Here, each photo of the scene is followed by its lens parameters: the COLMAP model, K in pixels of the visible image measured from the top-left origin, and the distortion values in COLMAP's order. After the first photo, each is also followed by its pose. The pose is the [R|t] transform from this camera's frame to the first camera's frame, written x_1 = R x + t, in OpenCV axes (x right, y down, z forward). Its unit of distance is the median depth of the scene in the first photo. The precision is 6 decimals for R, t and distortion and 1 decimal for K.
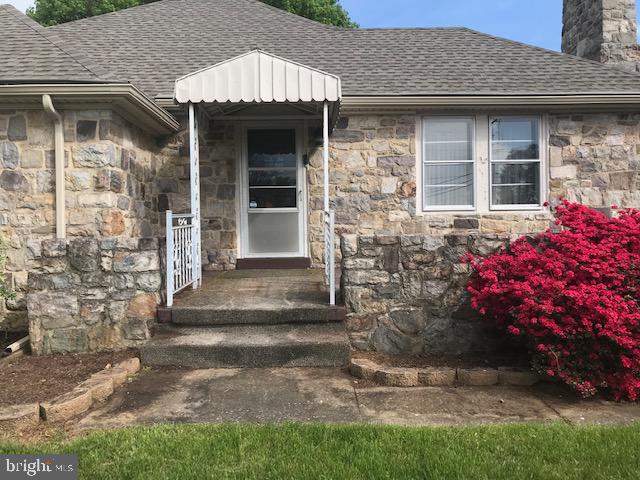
lens RADIAL K [[522.6, 0, 313.8], [0, 522.6, 239.5], [0, 0, 1]] dist [0.042895, -0.055366]
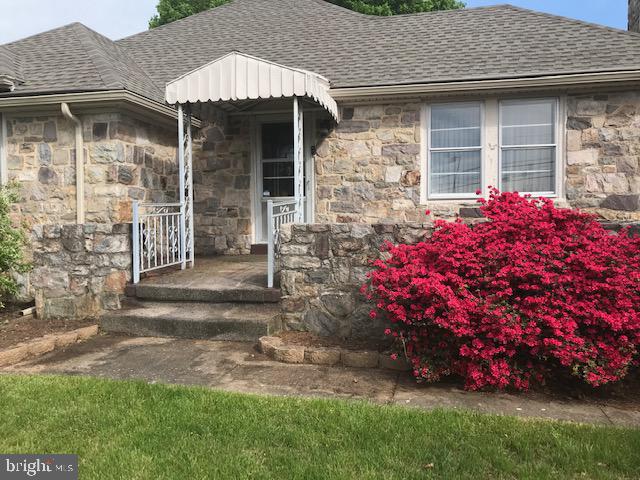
lens RADIAL K [[522.6, 0, 314.9], [0, 522.6, 239.5], [0, 0, 1]] dist [0.042895, -0.055366]
pose [[0.969934, 0.015900, -0.242850, 0.275413], [-0.010119, 0.999635, 0.025036, -0.001295], [0.243160, -0.021826, 0.969741, -0.019399]]
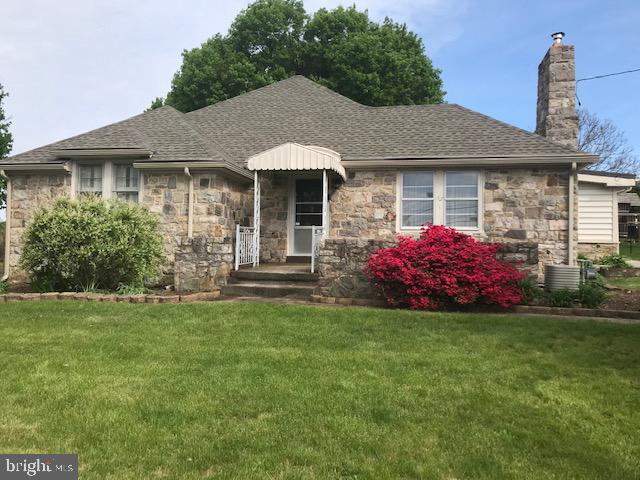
lens RADIAL K [[522.6, 0, 308.6], [0, 522.6, 239.5], [0, 0, 1]] dist [0.042895, -0.055366]
pose [[0.973502, 0.024810, -0.227330, 0.337578], [-0.035299, 0.998486, -0.042193, 0.058114], [0.225939, 0.049099, 0.972903, -0.685946]]
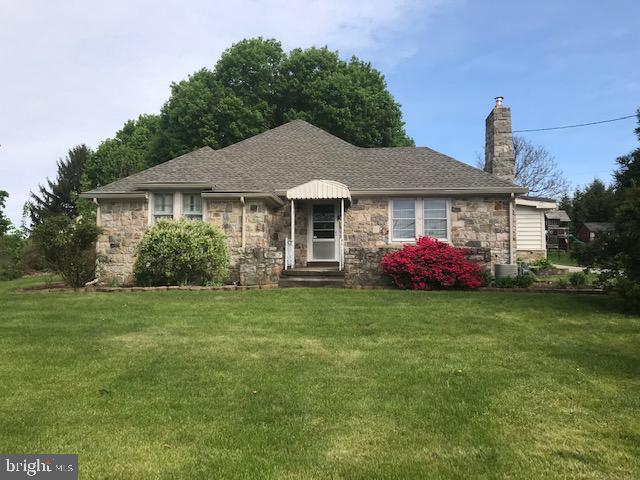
lens RADIAL K [[522.6, 0, 300.6], [0, 522.6, 243.8], [0, 0, 1]] dist [0.042895, -0.055366]
pose [[0.988454, 0.011554, -0.151080, 0.182293], [-0.021510, 0.997690, -0.064429, 0.119819], [0.149987, 0.066935, 0.986420, -1.374310]]
